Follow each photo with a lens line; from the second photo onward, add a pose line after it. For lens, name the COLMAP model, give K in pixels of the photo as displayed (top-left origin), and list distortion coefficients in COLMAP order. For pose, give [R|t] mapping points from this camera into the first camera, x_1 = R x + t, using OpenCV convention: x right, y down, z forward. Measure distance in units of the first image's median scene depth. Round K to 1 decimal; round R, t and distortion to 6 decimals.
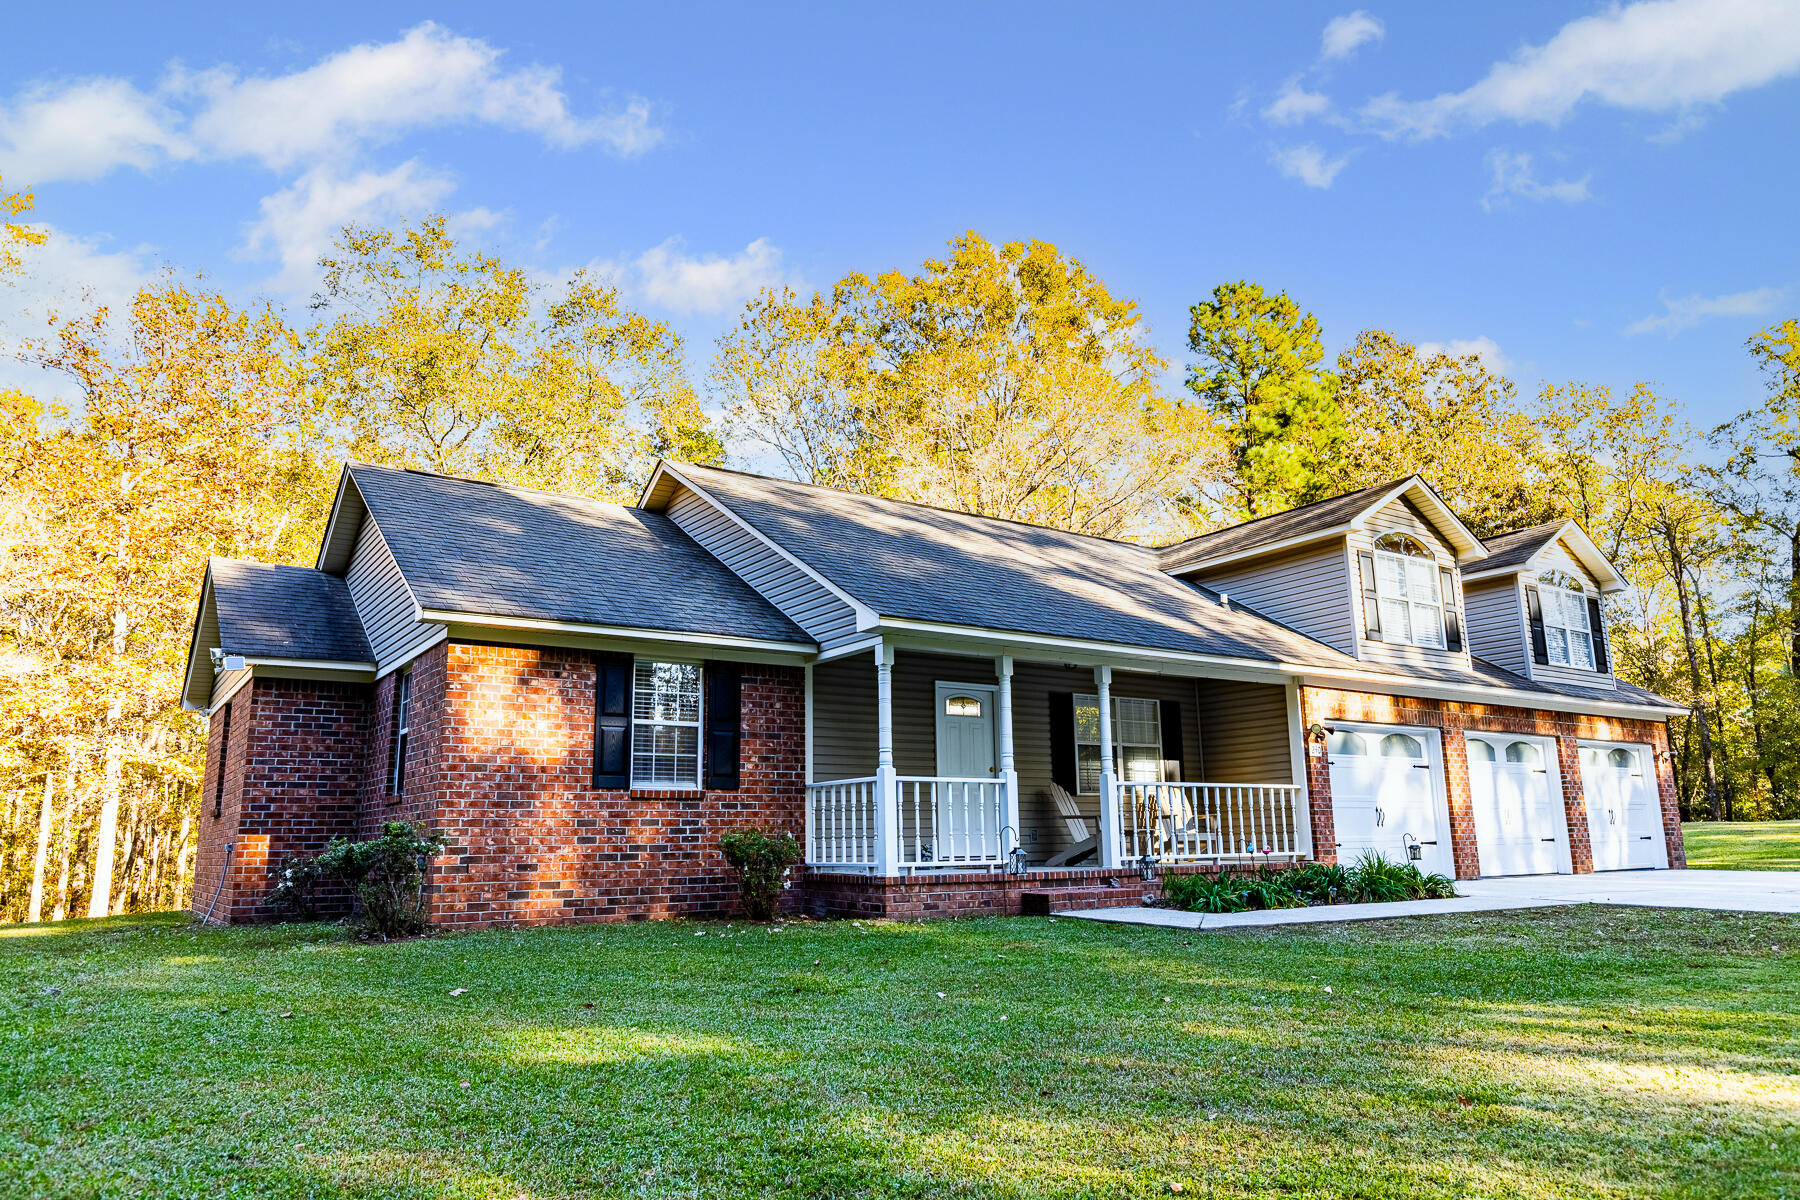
lens RADIAL K [[1237.9, 0, 901.2], [0, 1237.9, 598.4], [0, 0, 1]] dist [-0.002018, 0.001088]
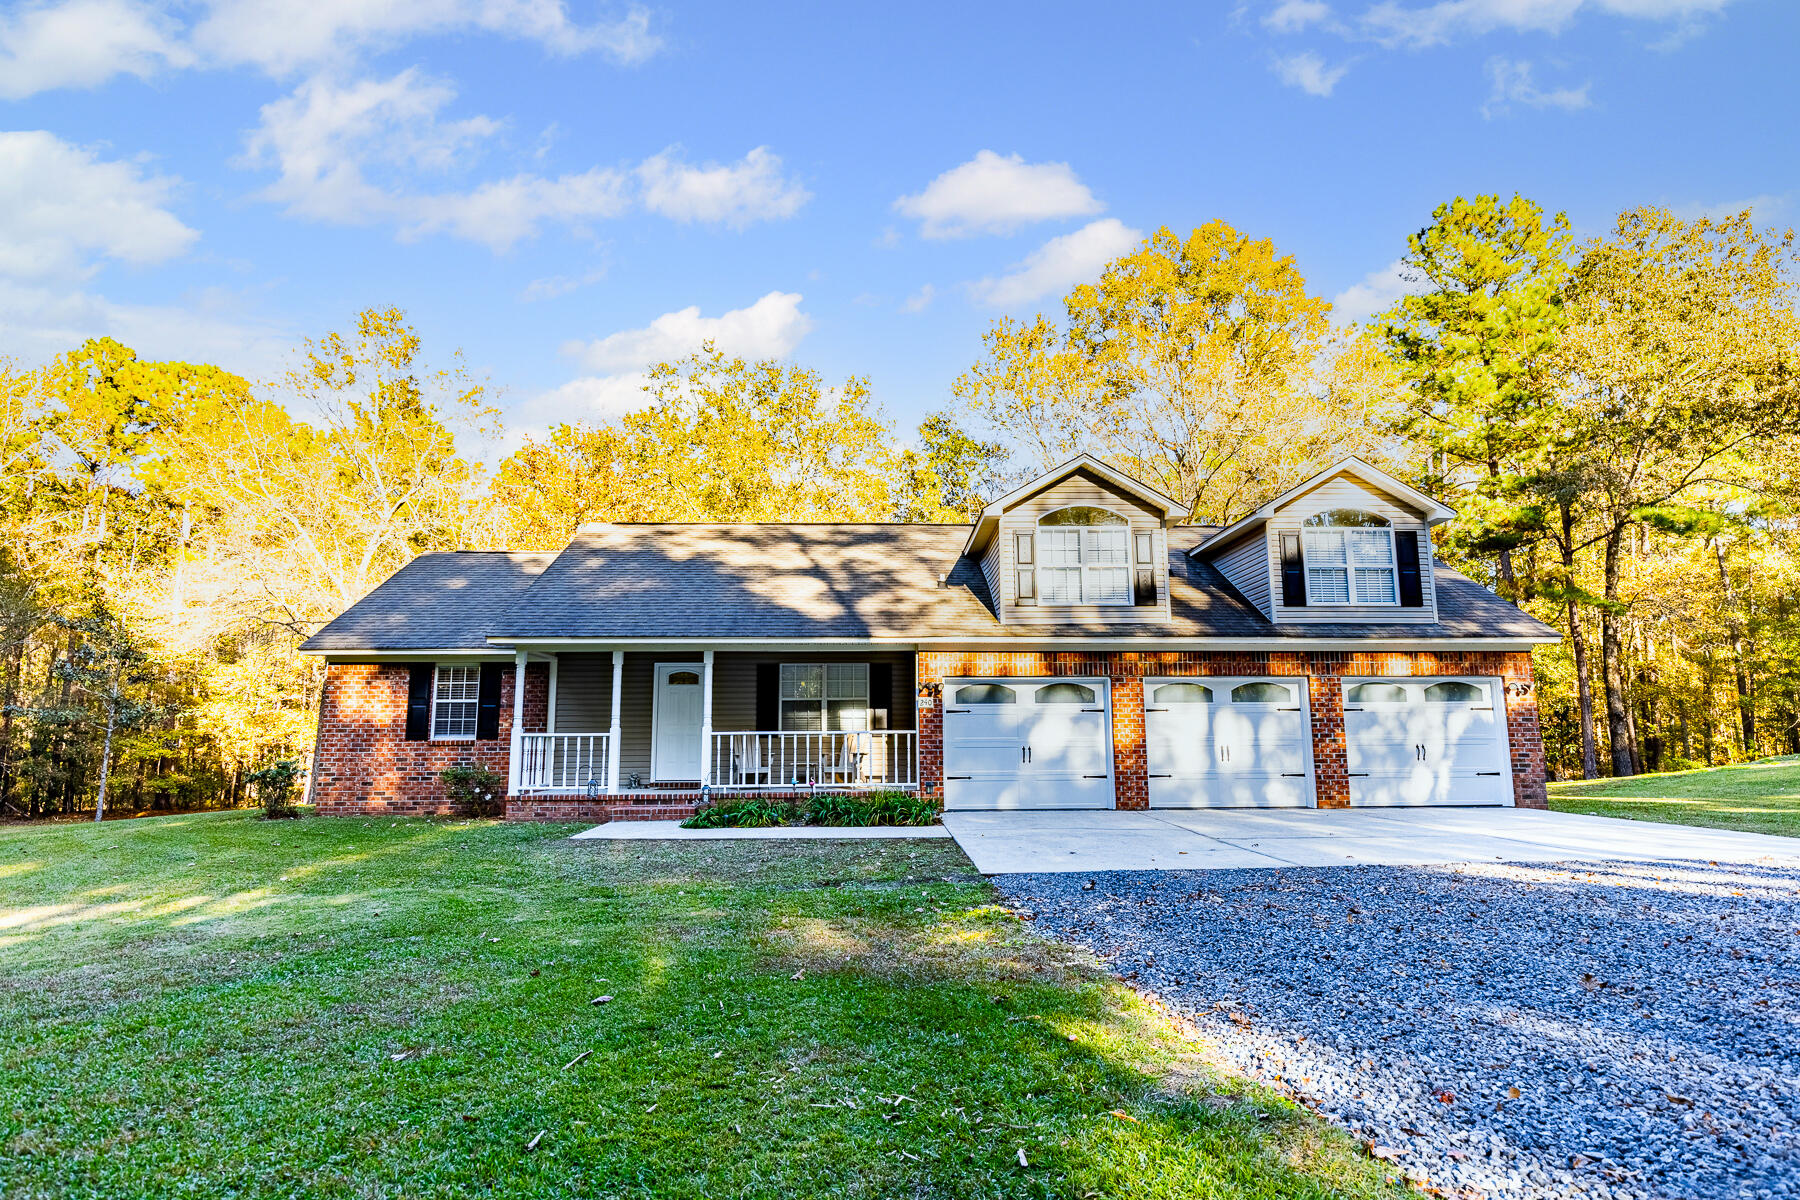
lens RADIAL K [[1011.1, 0, 899.5], [0, 1011.1, 596.7], [0, 0, 1]] dist [0.002280, -0.000499]
pose [[0.832800, -0.070110, -0.549116, 0.831044], [0.102384, 0.994342, 0.028322, -0.015012], [0.544023, -0.079807, 0.835266, 0.131824]]
